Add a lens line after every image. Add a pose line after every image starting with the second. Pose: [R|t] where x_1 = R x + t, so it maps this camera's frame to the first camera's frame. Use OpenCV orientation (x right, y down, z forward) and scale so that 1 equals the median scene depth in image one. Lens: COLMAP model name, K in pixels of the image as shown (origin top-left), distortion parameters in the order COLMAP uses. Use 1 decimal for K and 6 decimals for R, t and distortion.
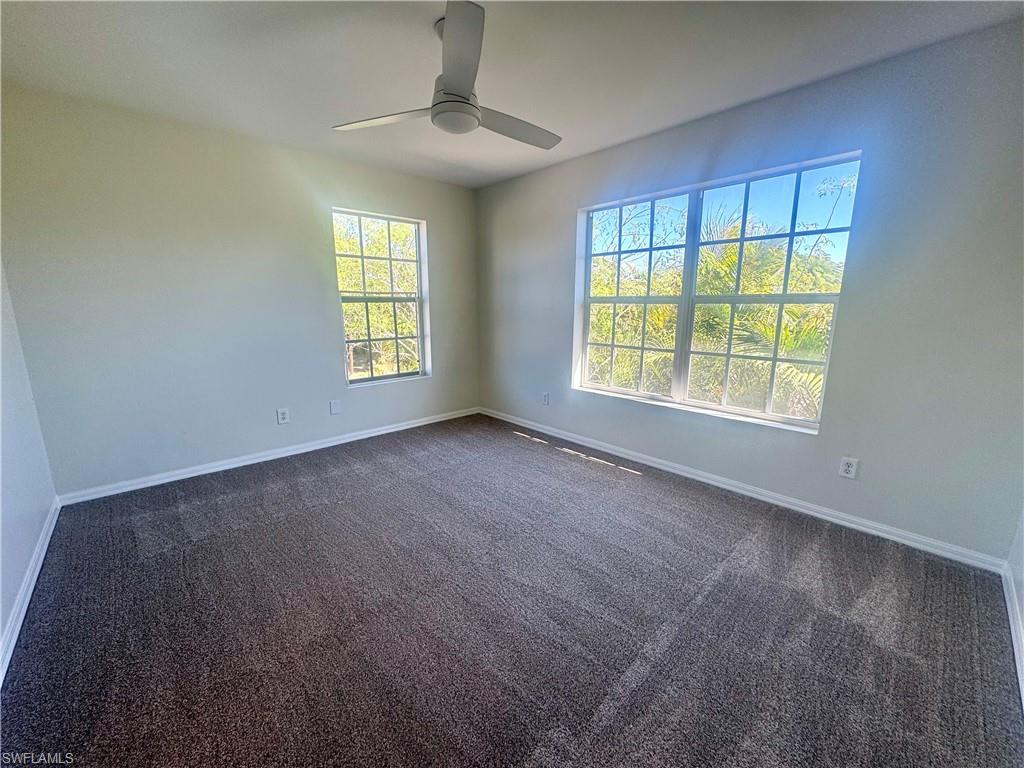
lens RADIAL K [[408.7, 0, 512.0], [0, 408.7, 384.0], [0, 0, 1]] dist [-0.001328, 0.000180]
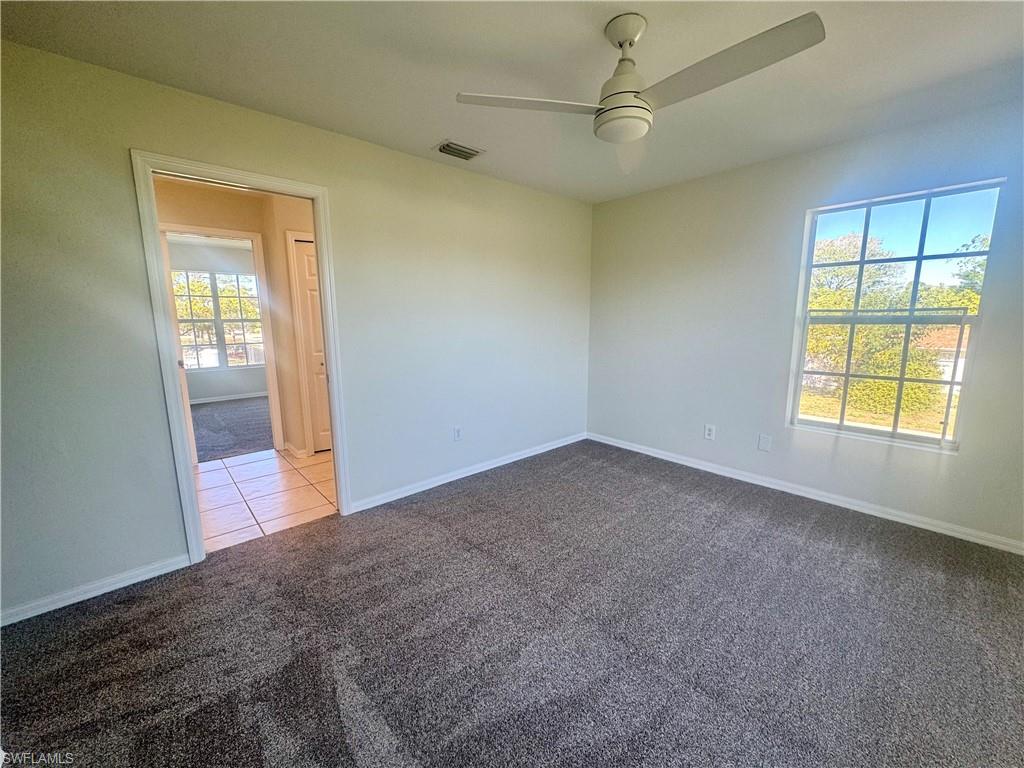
lens RADIAL K [[408.9, 0, 523.0], [0, 408.9, 392.8], [0, 0, 1]] dist [-0.000024, 0.000086]
pose [[-0.001870, 0.172822, -0.984951, 0.444126], [-0.202001, 0.964583, 0.169631, -0.098854], [0.979384, 0.199278, 0.033106, 0.485460]]
